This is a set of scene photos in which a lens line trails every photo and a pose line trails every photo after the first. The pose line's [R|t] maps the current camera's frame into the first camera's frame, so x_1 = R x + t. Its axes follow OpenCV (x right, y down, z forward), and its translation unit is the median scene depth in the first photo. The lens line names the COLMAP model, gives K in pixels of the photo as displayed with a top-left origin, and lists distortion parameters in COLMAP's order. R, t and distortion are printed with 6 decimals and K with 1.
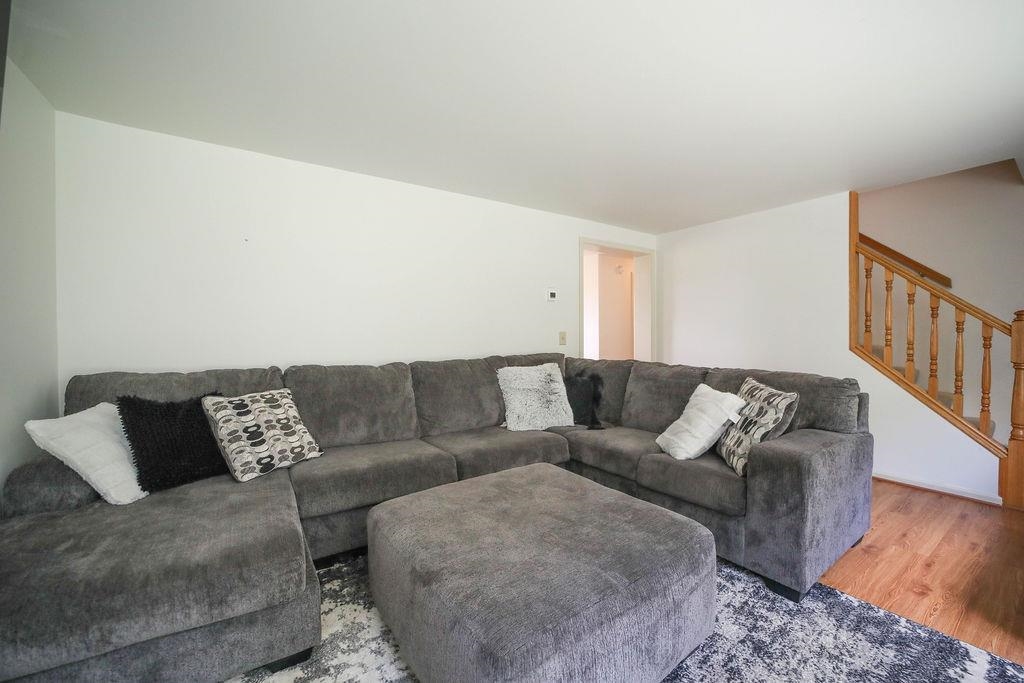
lens RADIAL K [[395.8, 0, 510.8], [0, 395.8, 344.6], [0, 0, 1]] dist [-0.037397, 0.008552]
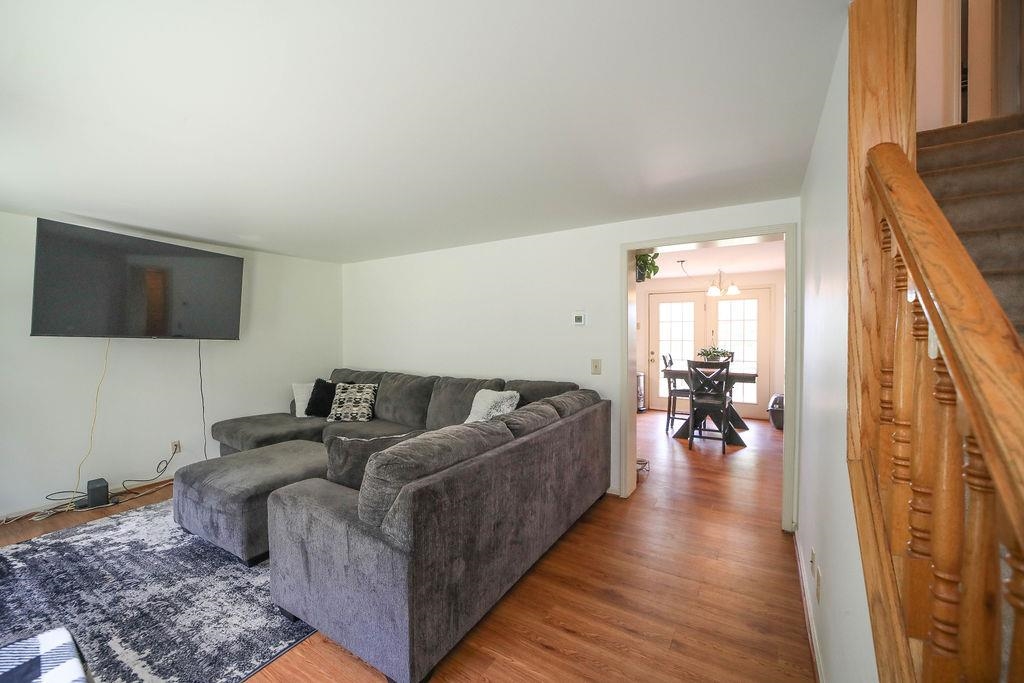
lens RADIAL K [[395.8, 0, 510.8], [0, 395.8, 344.6], [0, 0, 1]] dist [-0.037397, 0.008552]
pose [[0.421997, 0.027009, -0.906195, 1.542478], [-0.023184, 0.999551, 0.018995, -0.140782], [0.906301, 0.012993, 0.422434, 0.829652]]
